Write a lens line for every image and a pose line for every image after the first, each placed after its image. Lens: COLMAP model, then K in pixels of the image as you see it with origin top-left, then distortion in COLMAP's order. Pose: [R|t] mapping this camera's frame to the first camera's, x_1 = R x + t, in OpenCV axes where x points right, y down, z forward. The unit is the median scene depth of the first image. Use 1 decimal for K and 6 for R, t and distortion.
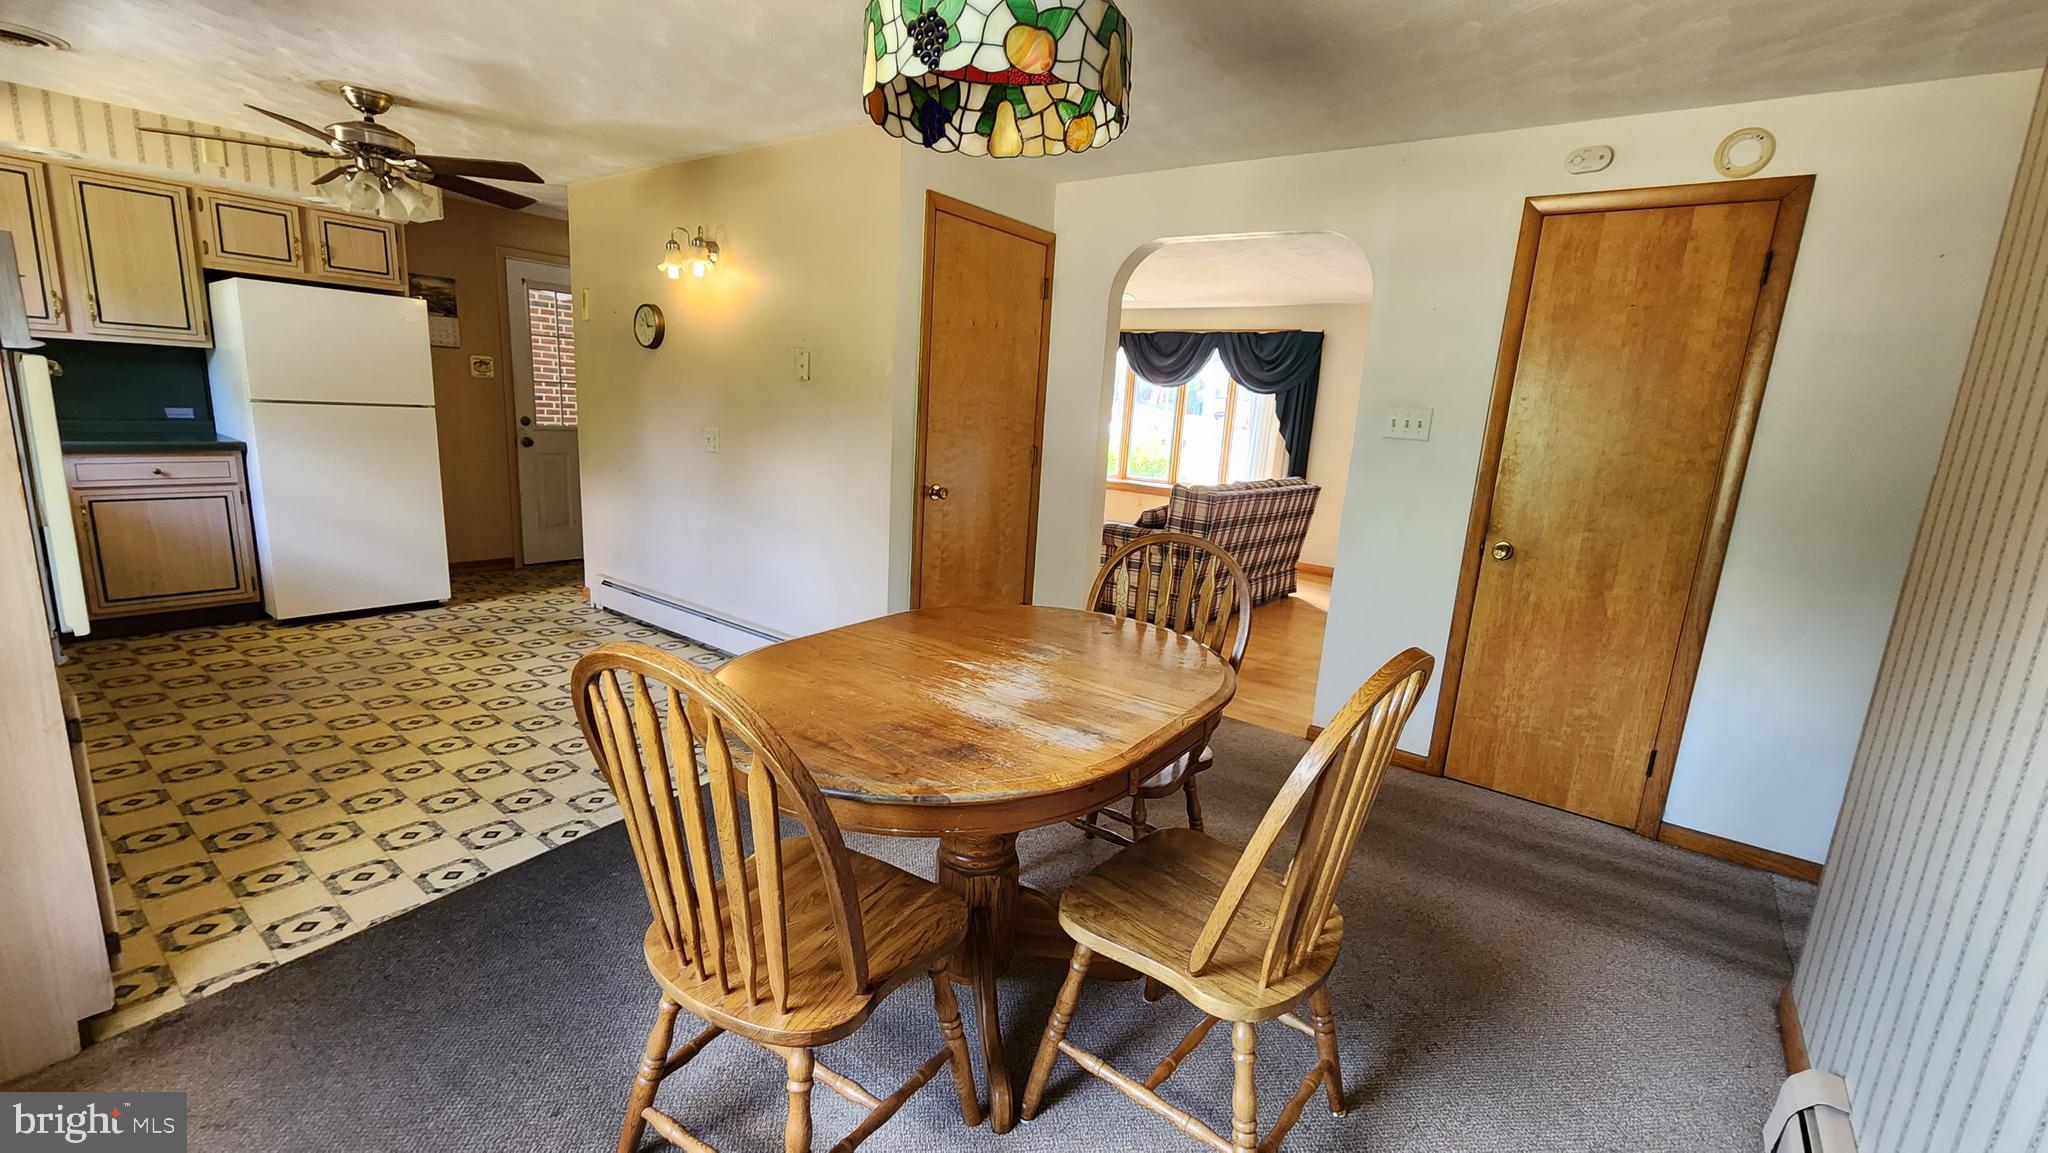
lens RADIAL K [[843.5, 0, 1025.9], [0, 843.5, 583.6], [0, 0, 1]] dist [-0.000290, -0.001973]
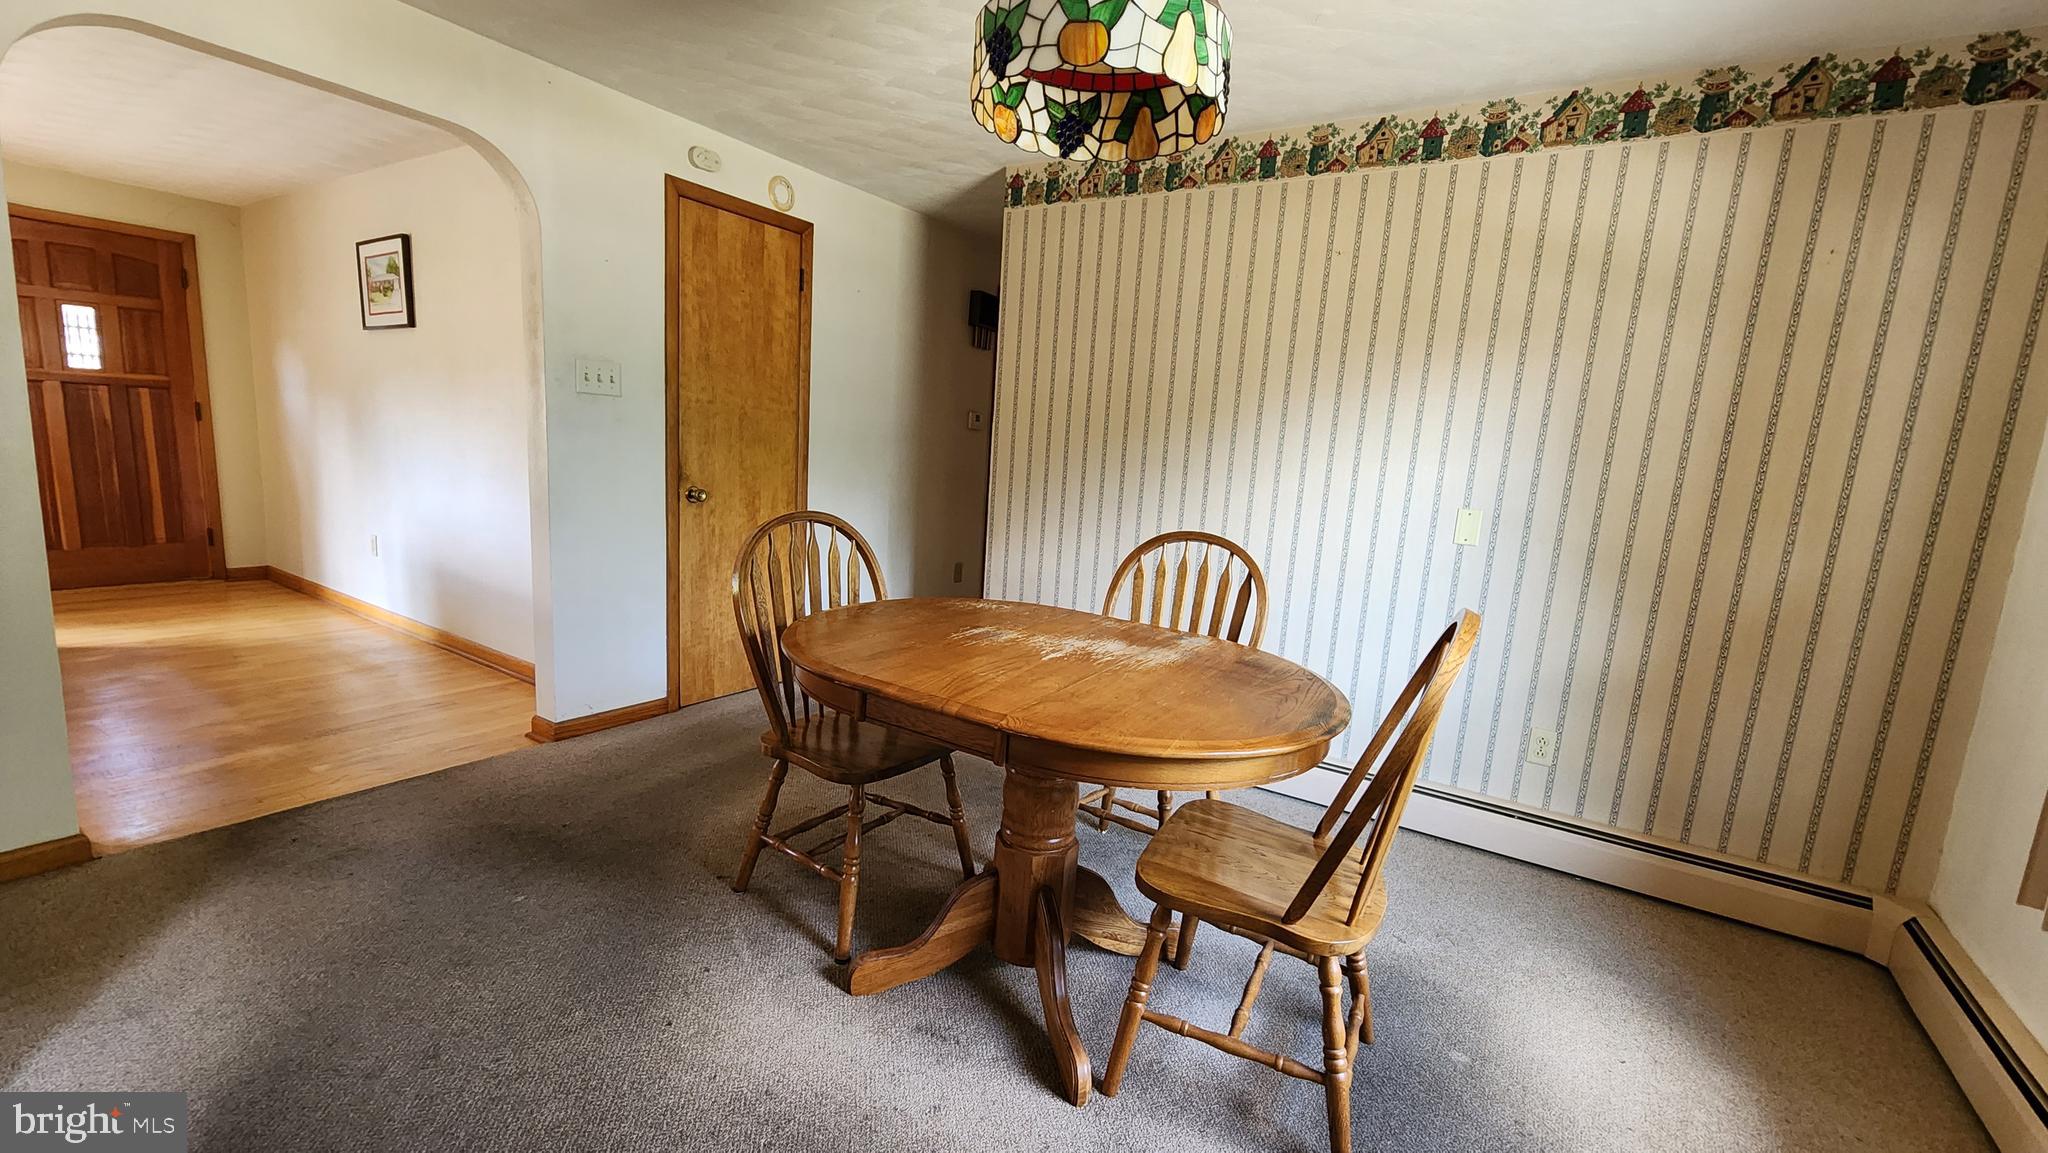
lens RADIAL K [[843.5, 0, 1020.5], [0, 843.5, 587.4], [0, 0, 1]] dist [-0.000290, -0.001973]
pose [[-0.060864, -0.234394, 0.970235, -0.623982], [0.135293, 0.961129, 0.240681, -0.138730], [-0.988934, 0.145914, -0.026787, 0.641101]]
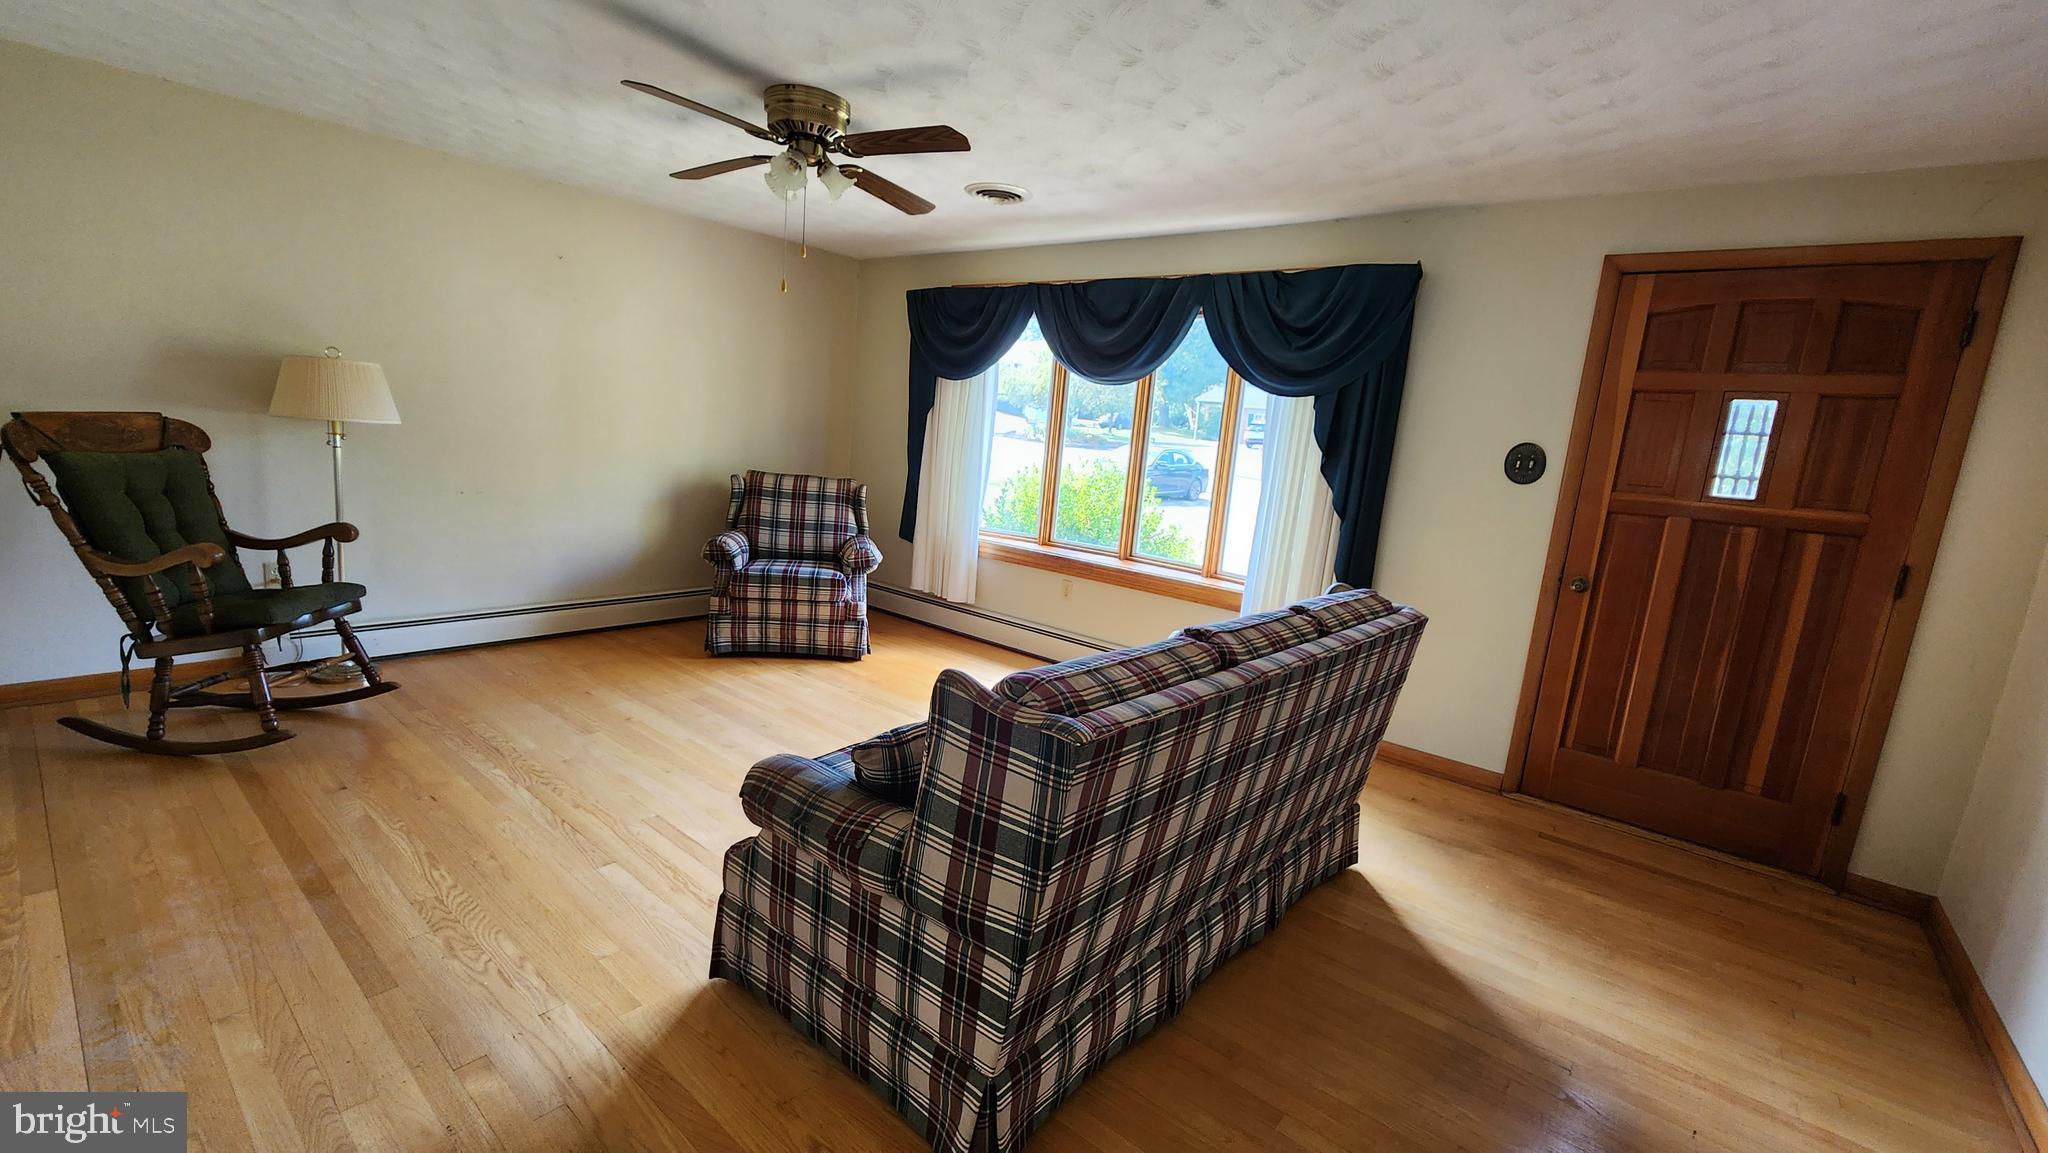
lens RADIAL K [[843.5, 0, 1041.7], [0, 843.5, 569.1], [0, 0, 1]] dist [-0.000290, -0.001973]
pose [[0.999038, 0.030394, -0.031600, 0.544486], [-0.031685, 0.998649, -0.041187, -0.284524], [0.030305, 0.042149, 0.998652, 1.508692]]
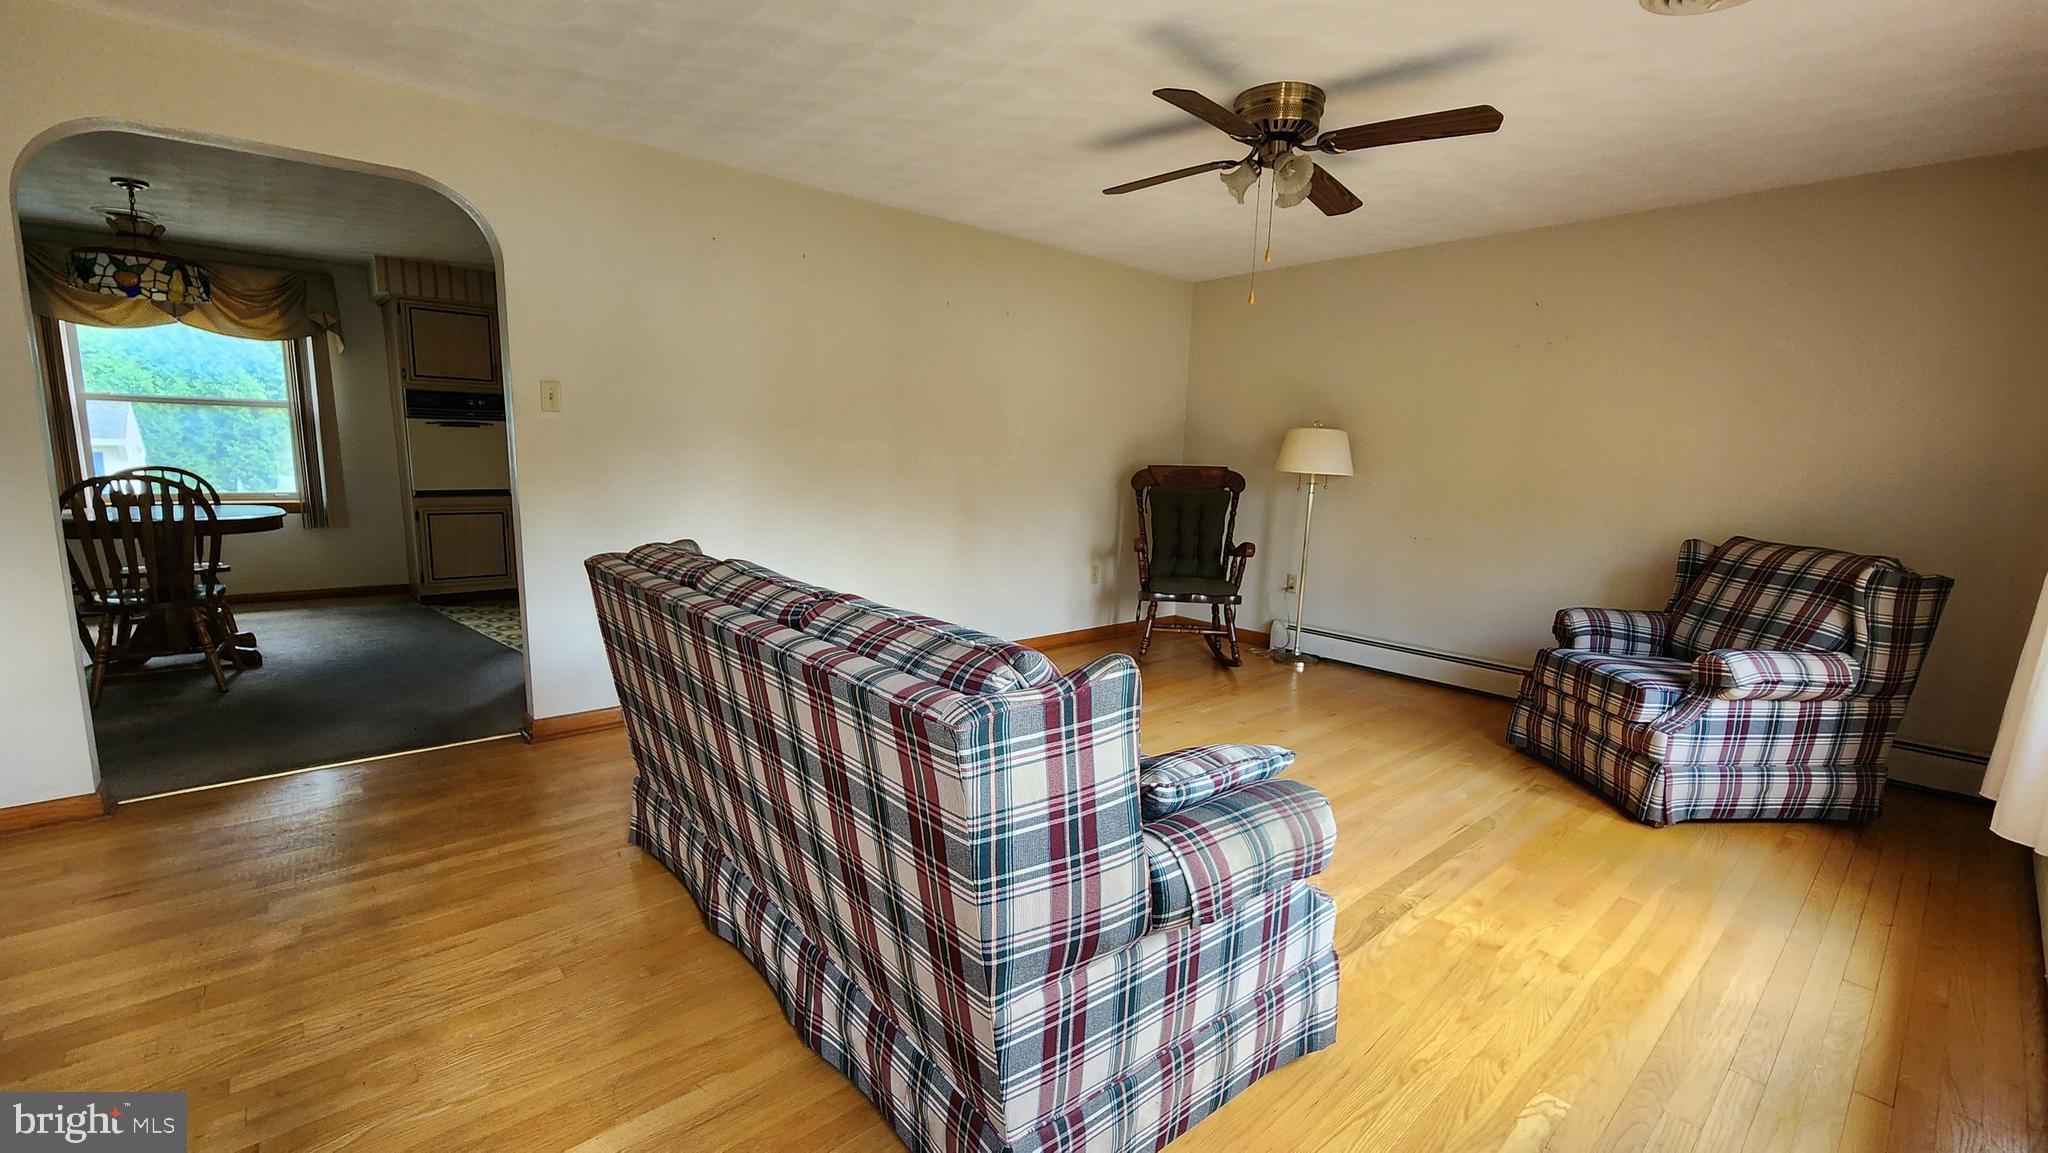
lens RADIAL K [[843.5, 0, 1042.6], [0, 843.5, 563.6], [0, 0, 1]] dist [-0.000290, -0.001973]
pose [[-0.187938, 0.060622, -0.980308, 1.098408], [-0.242311, 0.964381, 0.106092, -0.373392], [0.951822, 0.257478, -0.166555, 2.311304]]
